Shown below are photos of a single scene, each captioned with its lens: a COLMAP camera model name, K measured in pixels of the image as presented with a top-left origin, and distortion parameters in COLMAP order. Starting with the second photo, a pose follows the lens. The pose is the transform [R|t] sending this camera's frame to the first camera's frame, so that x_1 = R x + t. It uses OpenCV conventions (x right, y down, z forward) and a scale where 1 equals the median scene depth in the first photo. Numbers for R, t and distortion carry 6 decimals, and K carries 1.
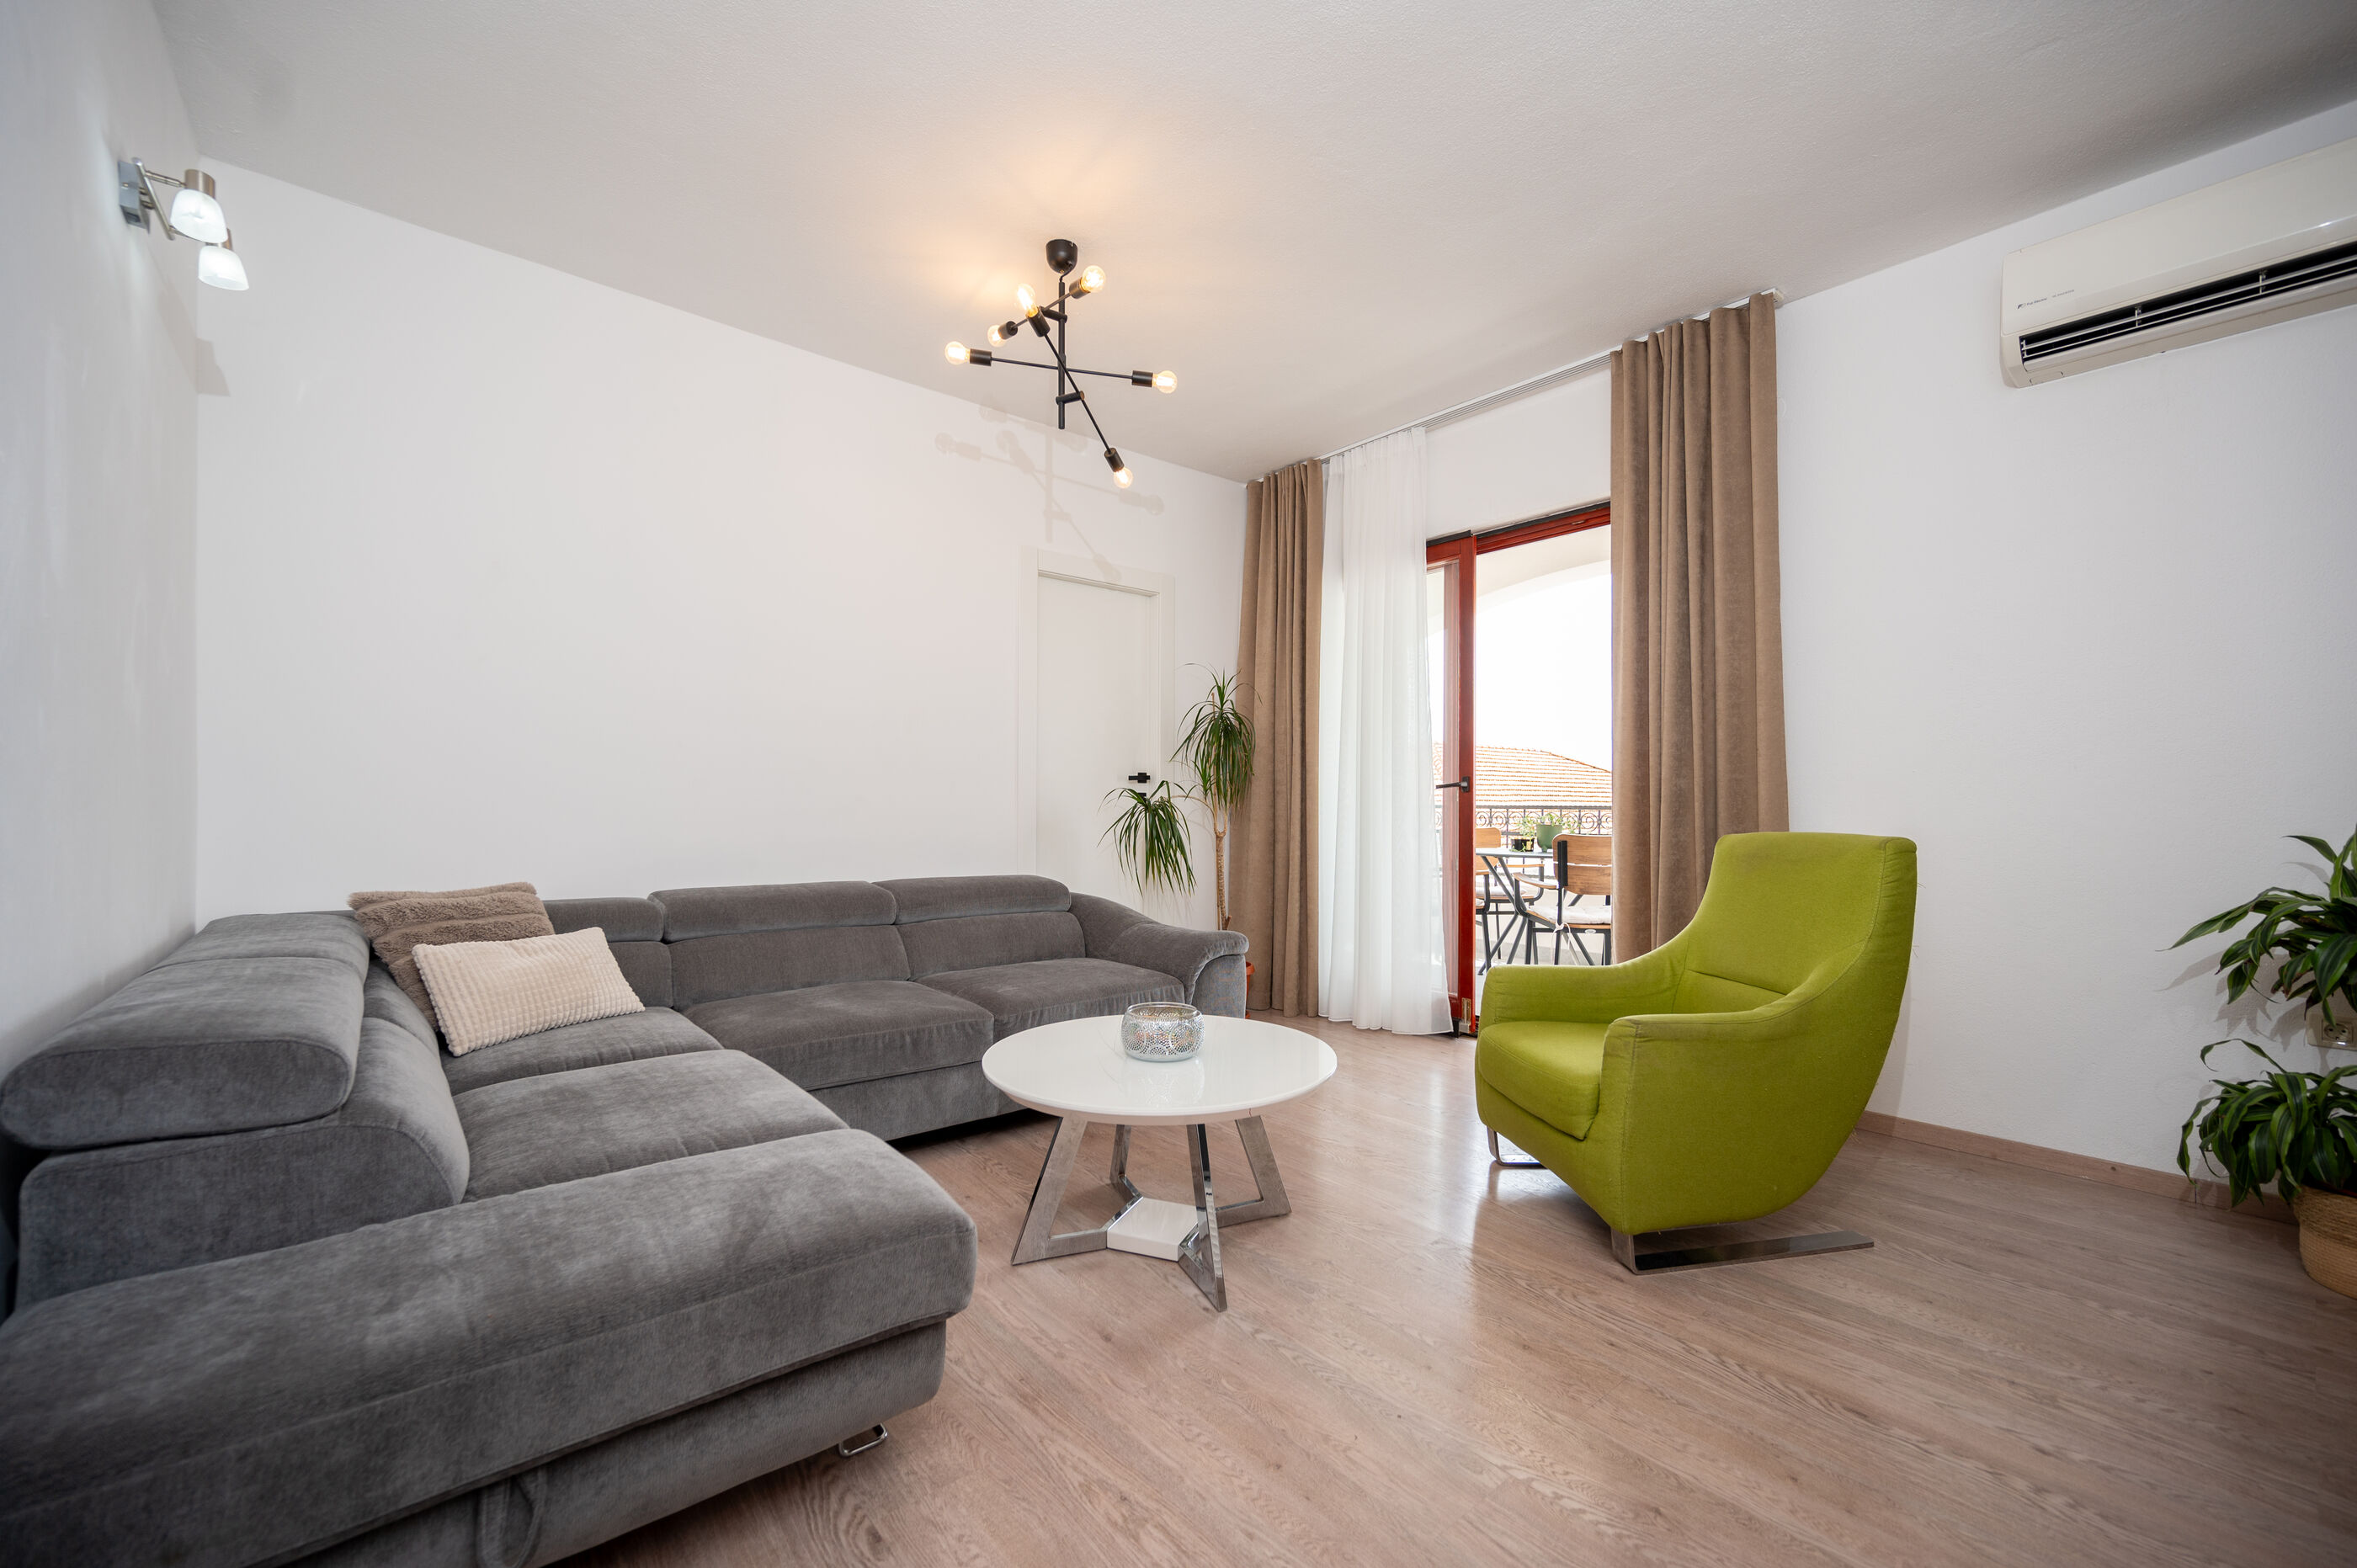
lens RADIAL K [[943.9, 0, 1177.4], [0, 943.9, 806.7], [0, 0, 1]] dist [-0.001832, 0.001076]
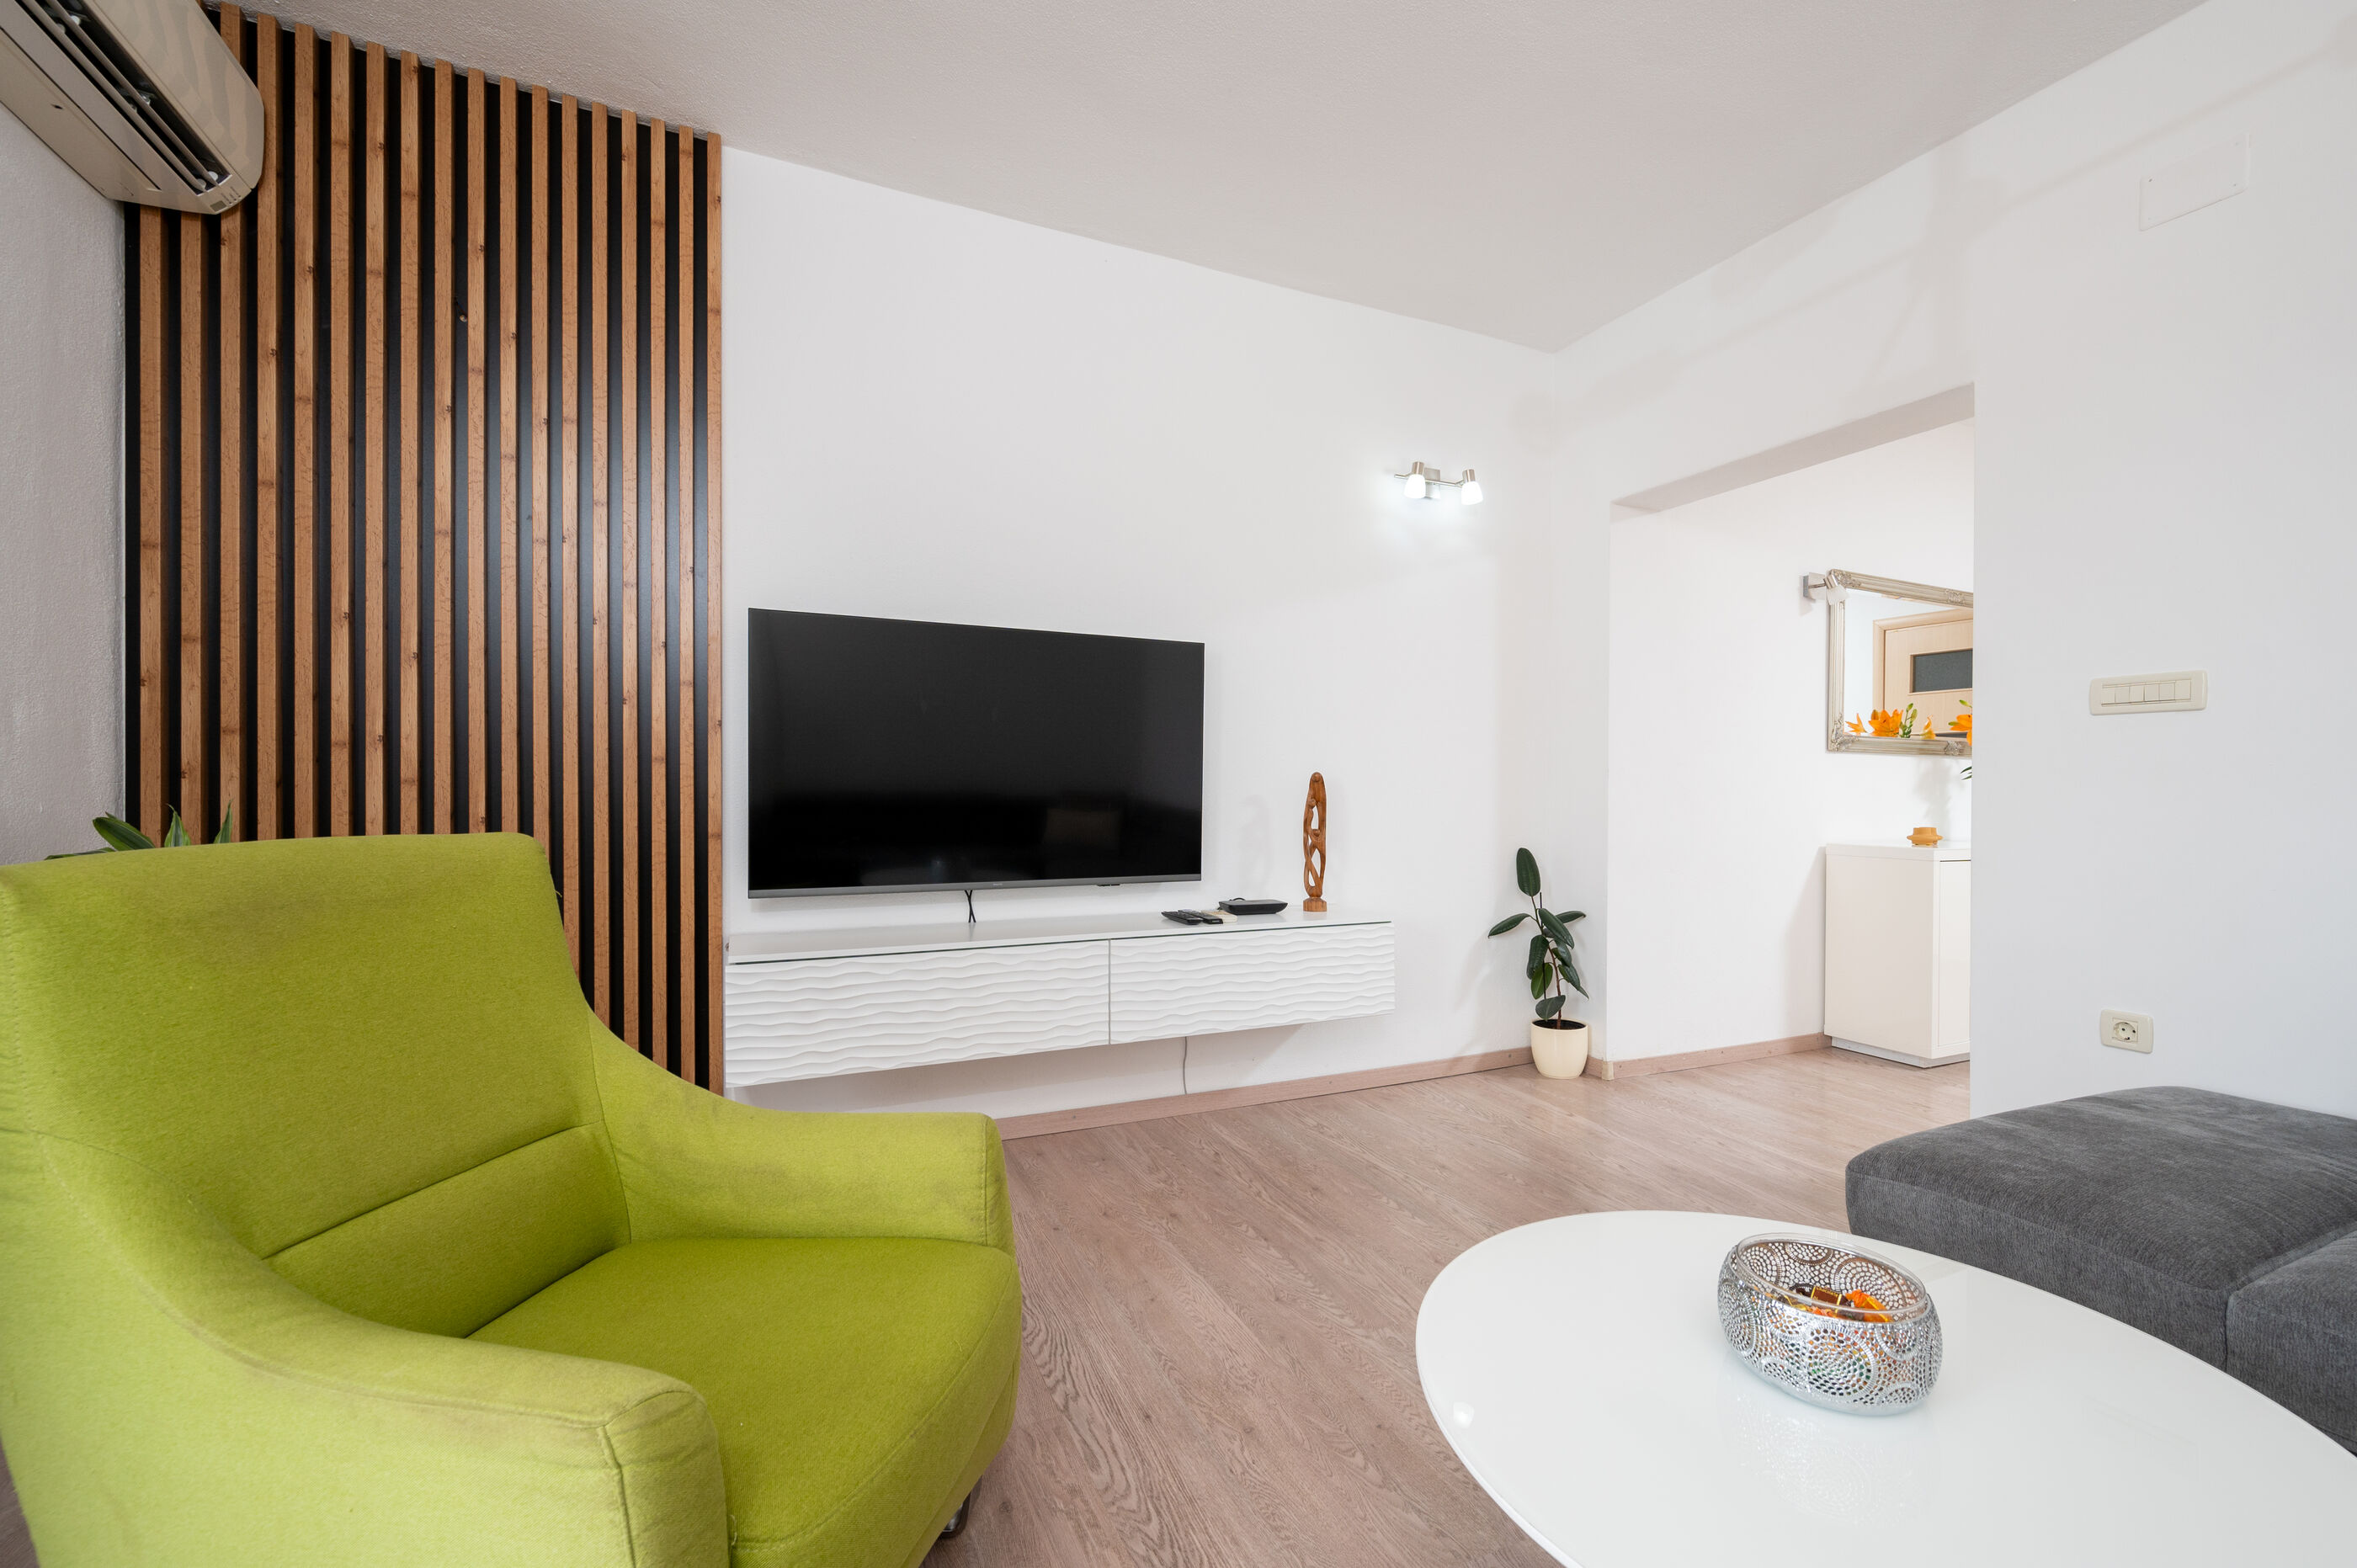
lens RADIAL K [[993.8, 0, 1212.0], [0, 993.8, 792.8], [0, 0, 1]] dist [-0.000196, -0.000111]
pose [[-0.965158, -0.006386, 0.261591, 0.191212], [-0.005886, 0.999979, 0.002697, -0.002246], [-0.261602, 0.001063, -0.965175, 2.081958]]
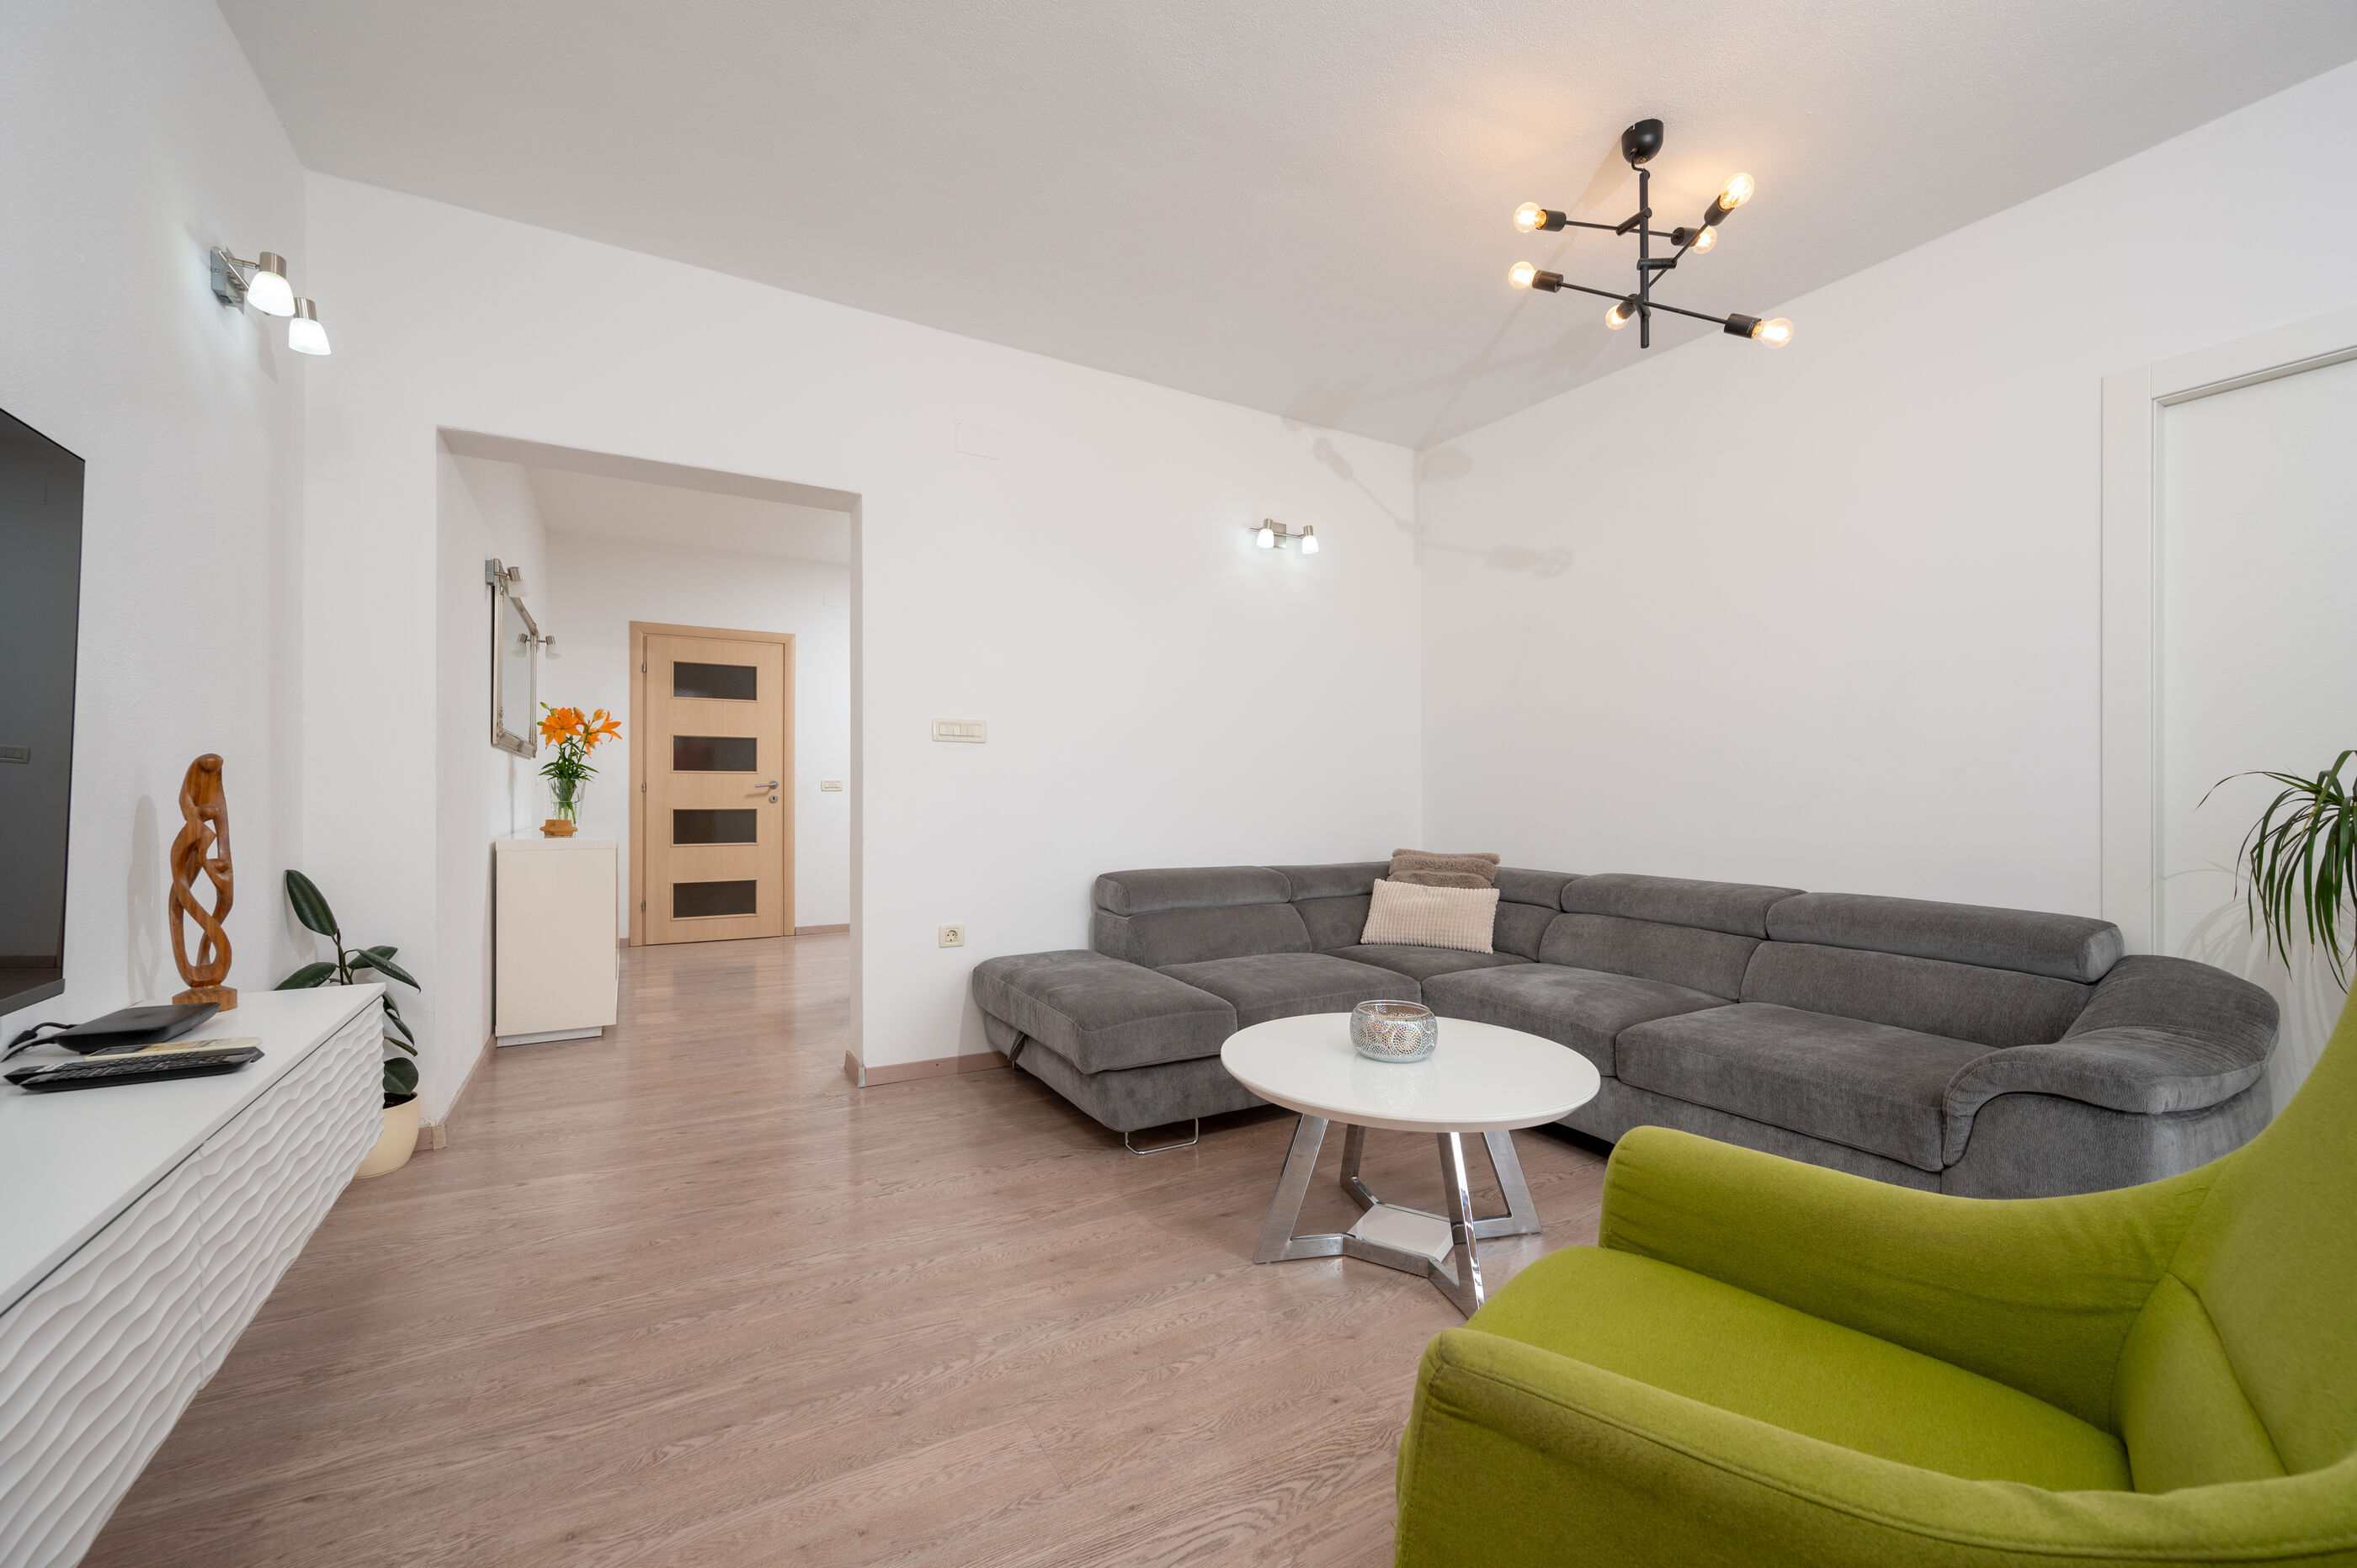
lens RADIAL K [[947.7, 0, 1178.5], [0, 947.7, 784.0], [0, 0, 1]] dist [-0.000955, 0.000265]
pose [[-0.172813, -0.009819, -0.984906, 1.353442], [-0.007176, 0.999936, -0.008710, -0.005006], [0.984929, 0.005562, -0.172872, 1.304287]]
